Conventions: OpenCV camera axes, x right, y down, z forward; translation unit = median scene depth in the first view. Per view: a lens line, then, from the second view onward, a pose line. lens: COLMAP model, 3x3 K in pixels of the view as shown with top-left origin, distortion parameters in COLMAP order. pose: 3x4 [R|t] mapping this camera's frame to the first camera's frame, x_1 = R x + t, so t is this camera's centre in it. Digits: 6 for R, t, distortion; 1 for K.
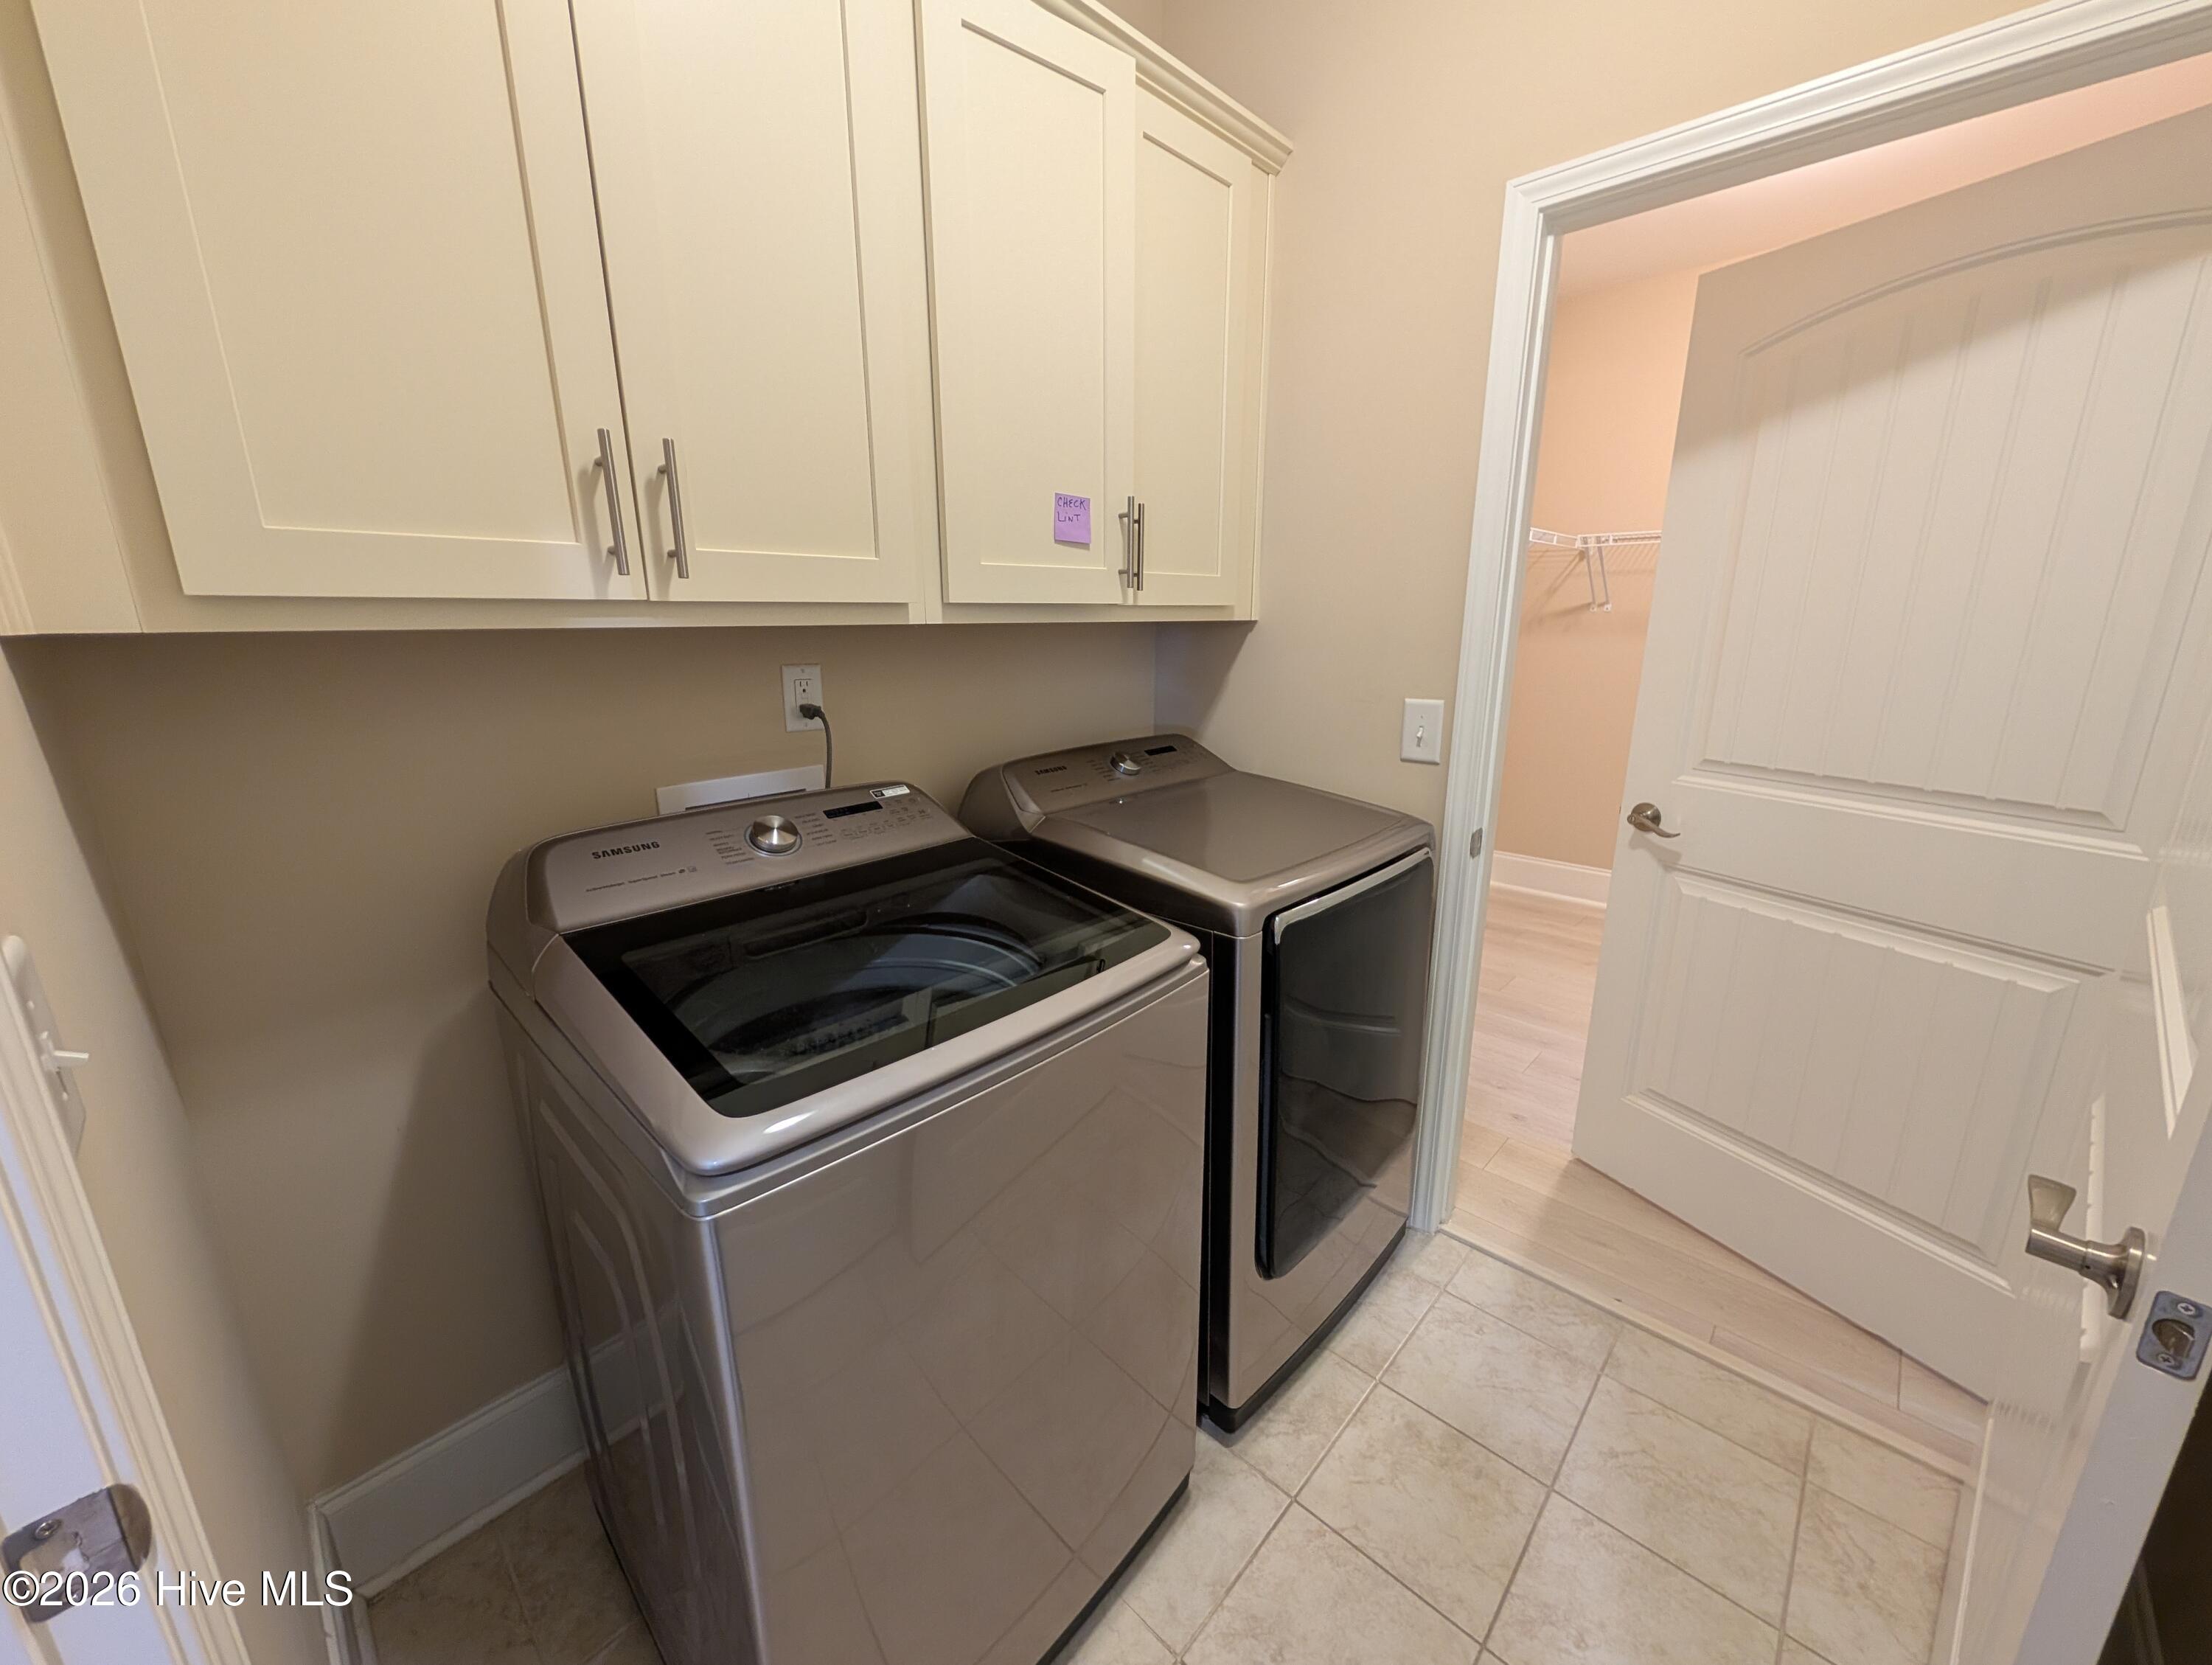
lens RADIAL K [[857.4, 0, 1090.9], [0, 857.4, 828.2], [0, 0, 1]] dist [0.000412, -0.000354]
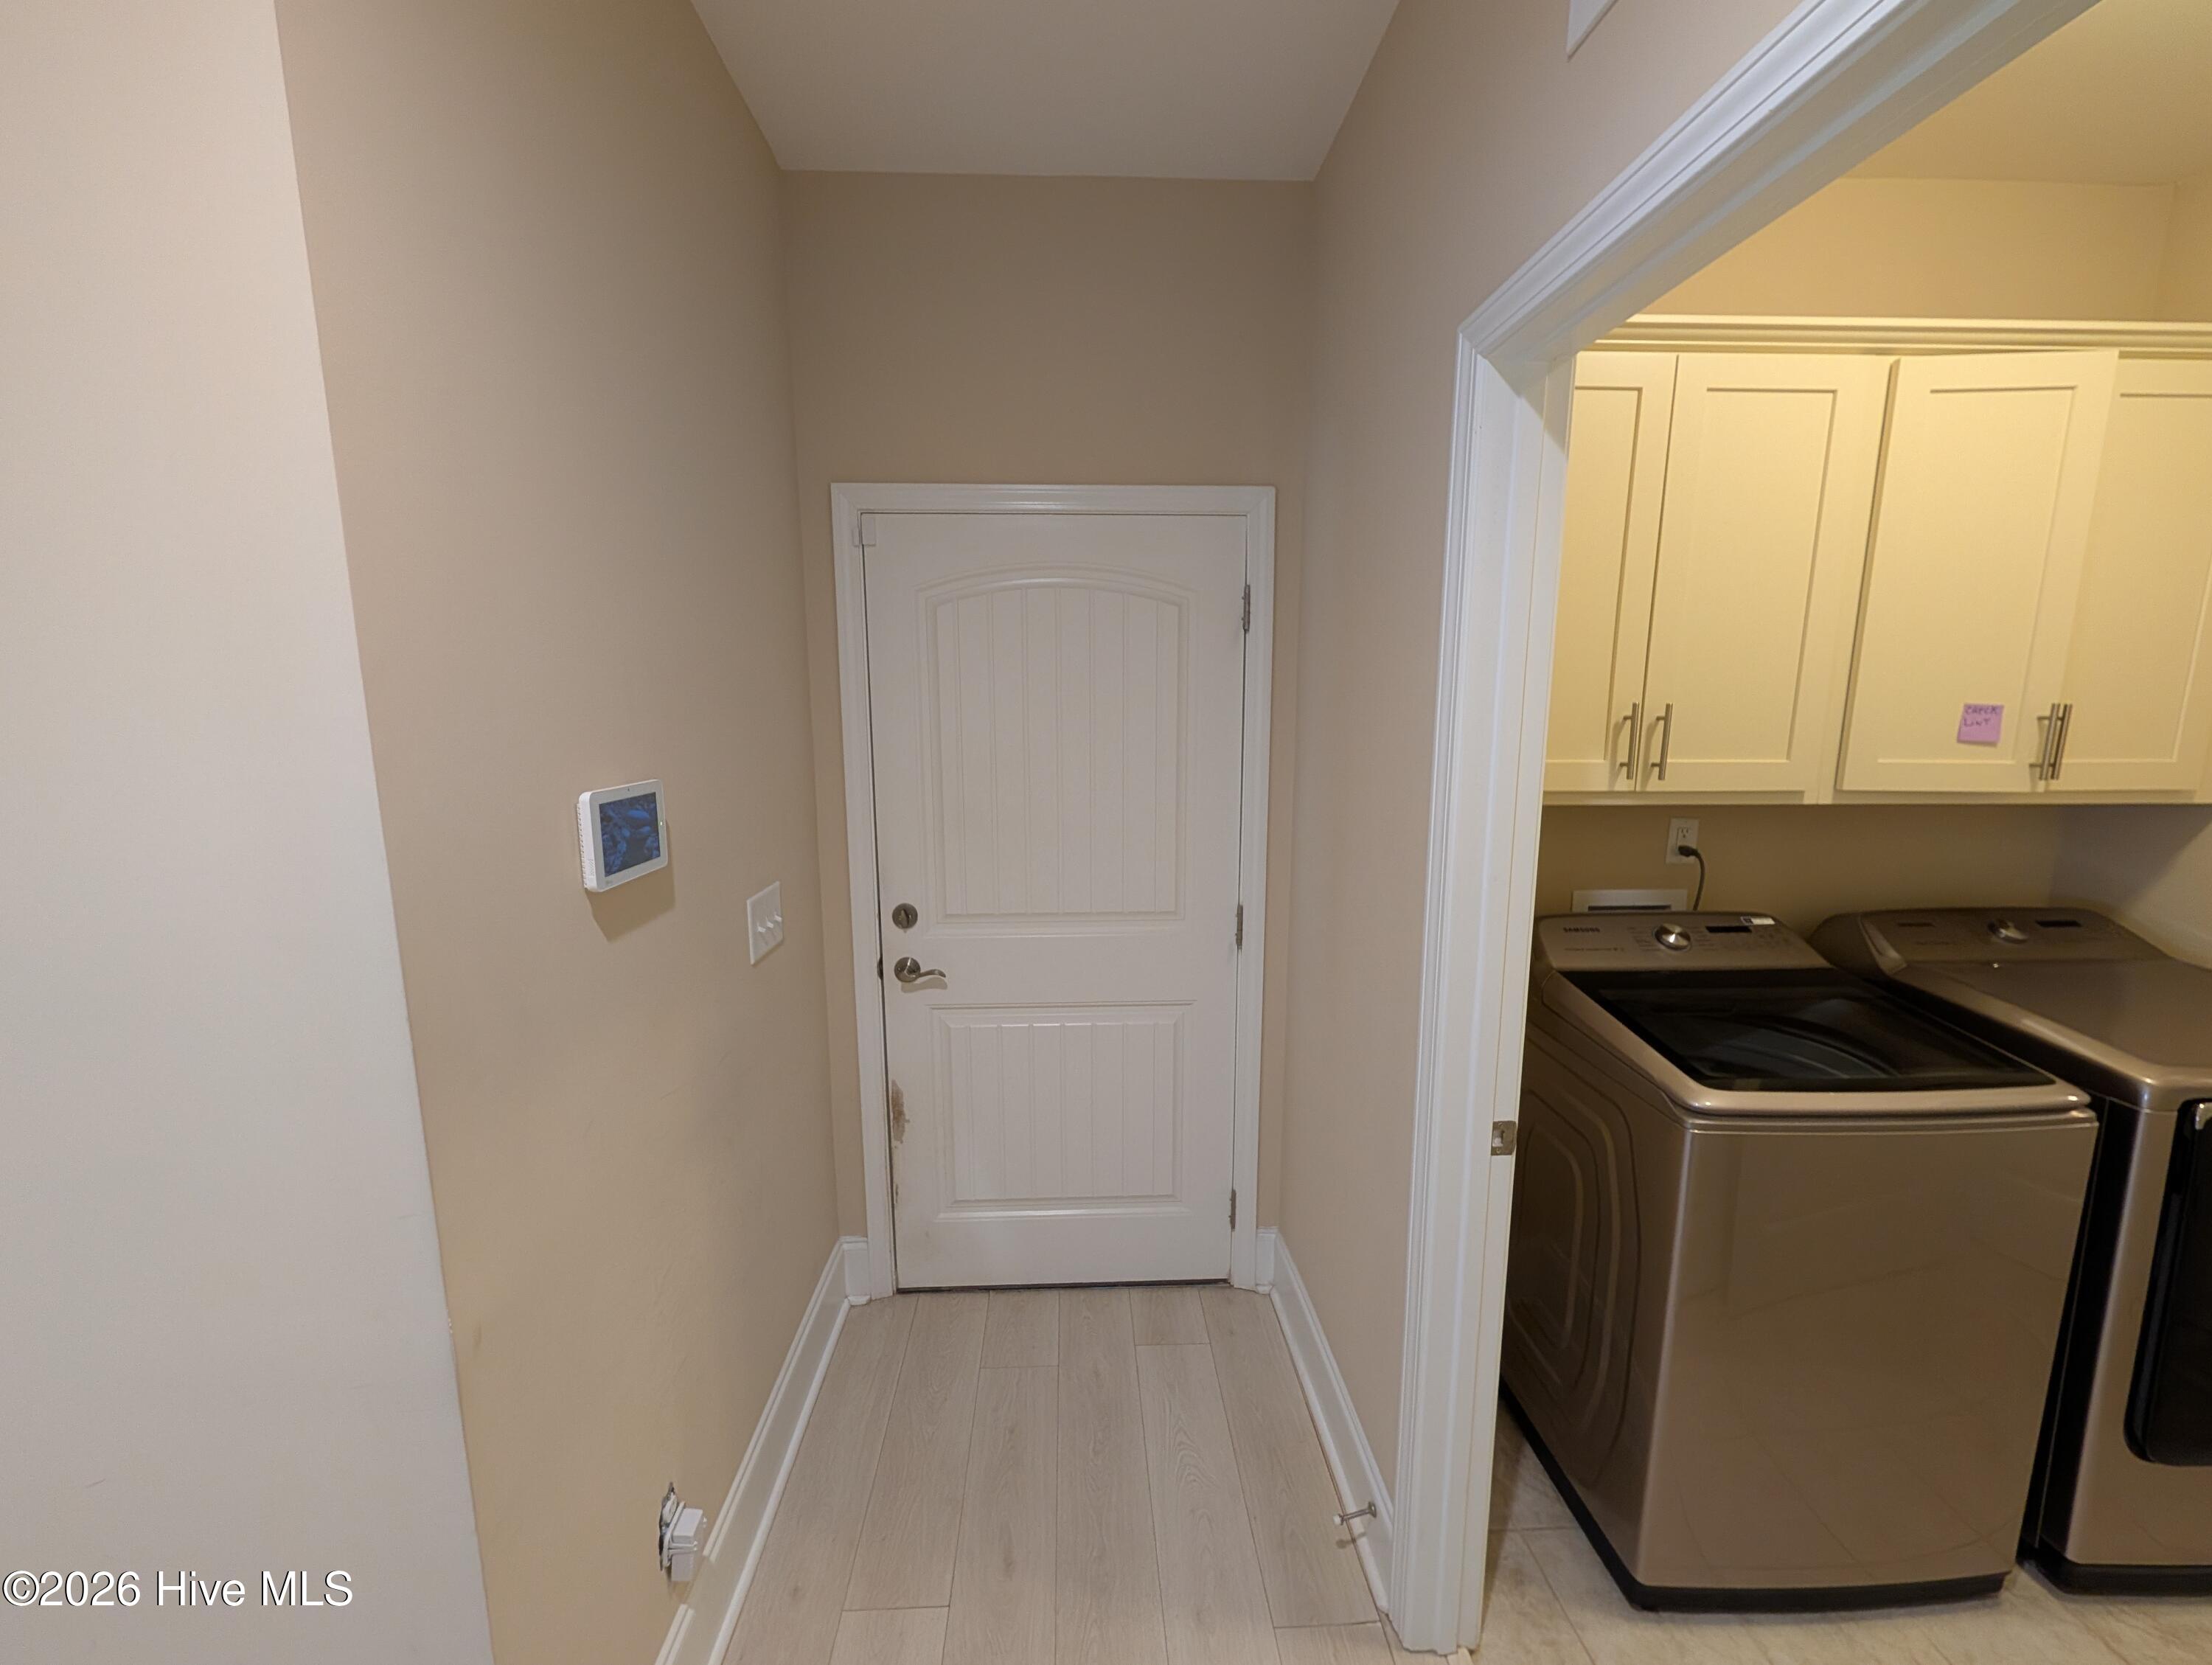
lens RADIAL K [[807.7, 0, 1152.5], [0, 807.7, 834.8], [0, 0, 1]] dist [0.000569, 0.000164]
pose [[0.721536, 0.113591, -0.682995, -0.069555], [-0.174321, 0.984477, -0.020426, 0.016594], [0.670073, 0.133798, 0.730137, -0.592421]]
